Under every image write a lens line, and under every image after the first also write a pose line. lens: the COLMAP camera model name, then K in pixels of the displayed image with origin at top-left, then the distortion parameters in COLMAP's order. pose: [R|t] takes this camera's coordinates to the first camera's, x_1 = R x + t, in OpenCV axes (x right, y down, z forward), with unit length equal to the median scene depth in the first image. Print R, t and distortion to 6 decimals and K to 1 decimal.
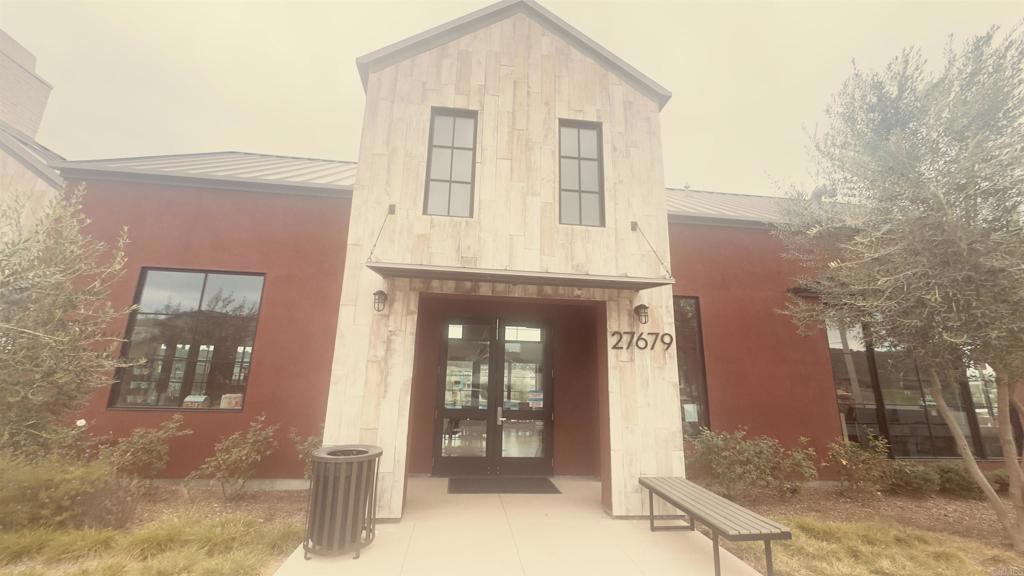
lens RADIAL K [[415.6, 0, 512.0], [0, 415.6, 288.0], [0, 0, 1]] dist [-0.001334, 0.000411]
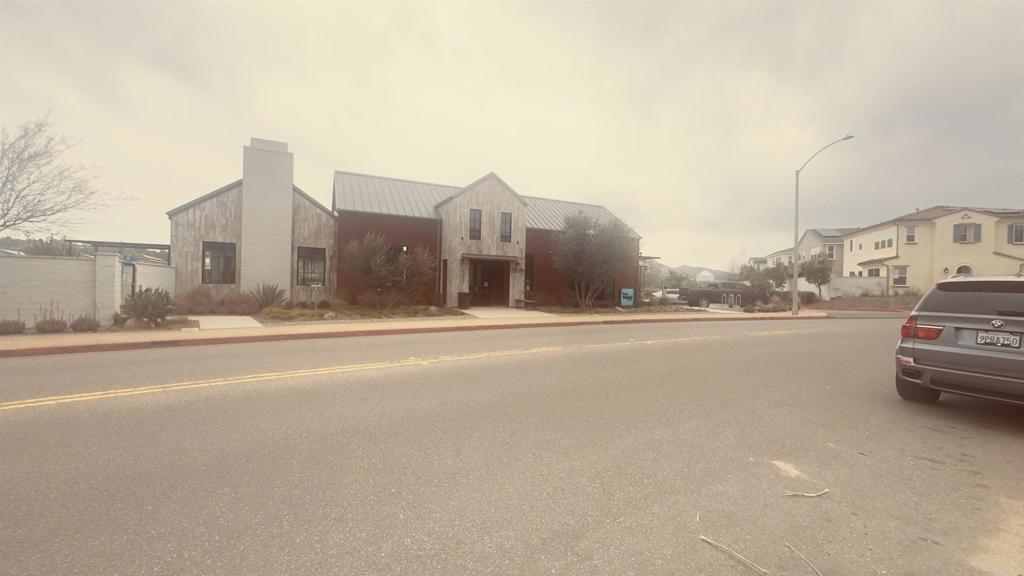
lens RADIAL K [[415.6, 0, 512.0], [0, 415.6, 288.0], [0, 0, 1]] dist [-0.001334, 0.000411]
pose [[0.949600, 0.001106, 0.313462, -1.066441], [-0.079080, 0.968495, 0.236145, -0.695853], [-0.303325, -0.249032, 0.919770, -2.923199]]
